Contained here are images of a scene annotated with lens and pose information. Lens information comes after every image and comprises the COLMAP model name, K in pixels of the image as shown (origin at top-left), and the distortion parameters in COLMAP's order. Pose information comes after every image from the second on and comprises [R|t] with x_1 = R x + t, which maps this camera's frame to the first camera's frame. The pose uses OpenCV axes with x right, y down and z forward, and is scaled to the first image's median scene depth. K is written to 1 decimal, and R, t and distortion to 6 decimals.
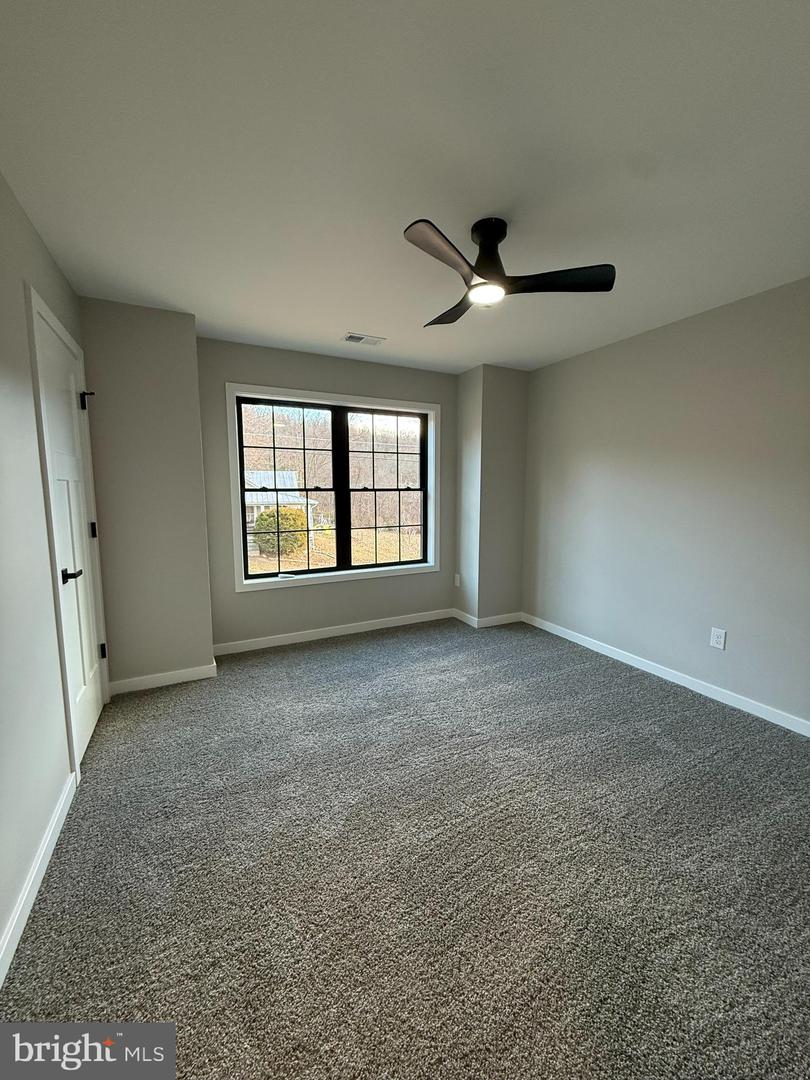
lens RADIAL K [[432.7, 0, 411.1], [0, 432.7, 538.5], [0, 0, 1]] dist [0.001275, -0.000009]
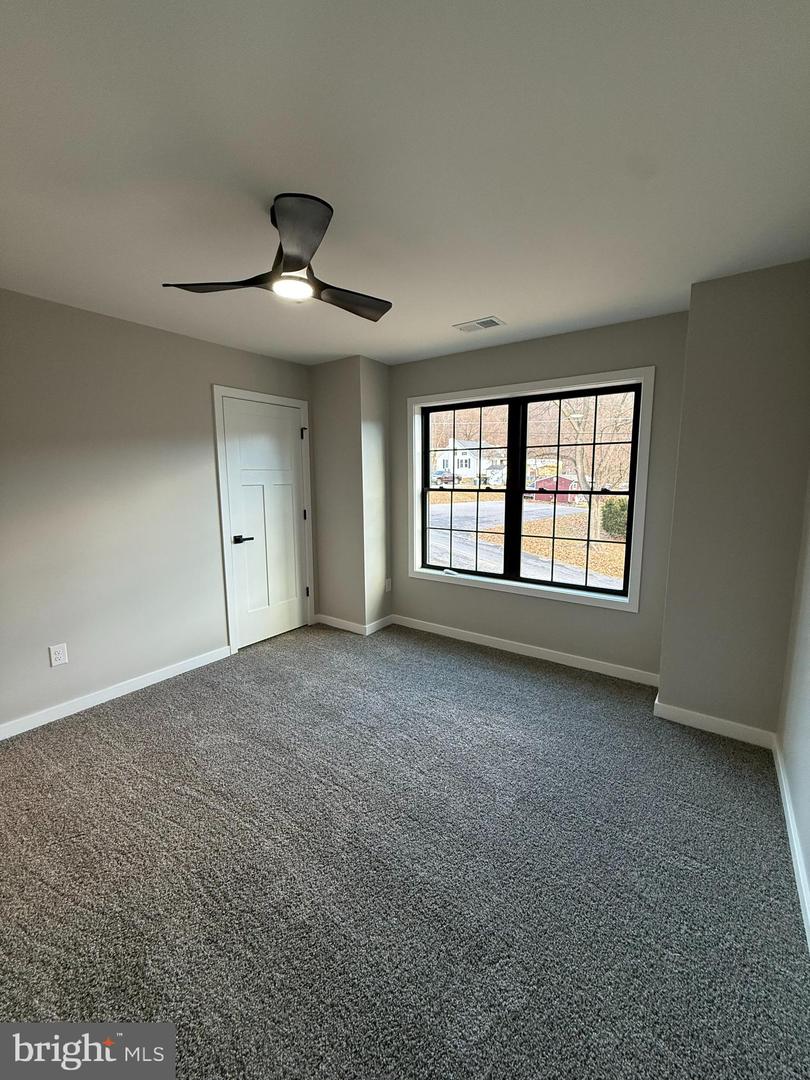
lens RADIAL K [[432.7, 0, 410.9], [0, 432.7, 537.7], [0, 0, 1]] dist [0.001275, -0.000009]
pose [[0.460256, 0.119193, -0.879748, 0.549097], [-0.108922, 0.991041, 0.077288, -0.063115], [0.881079, 0.060251, 0.469116, 0.398008]]
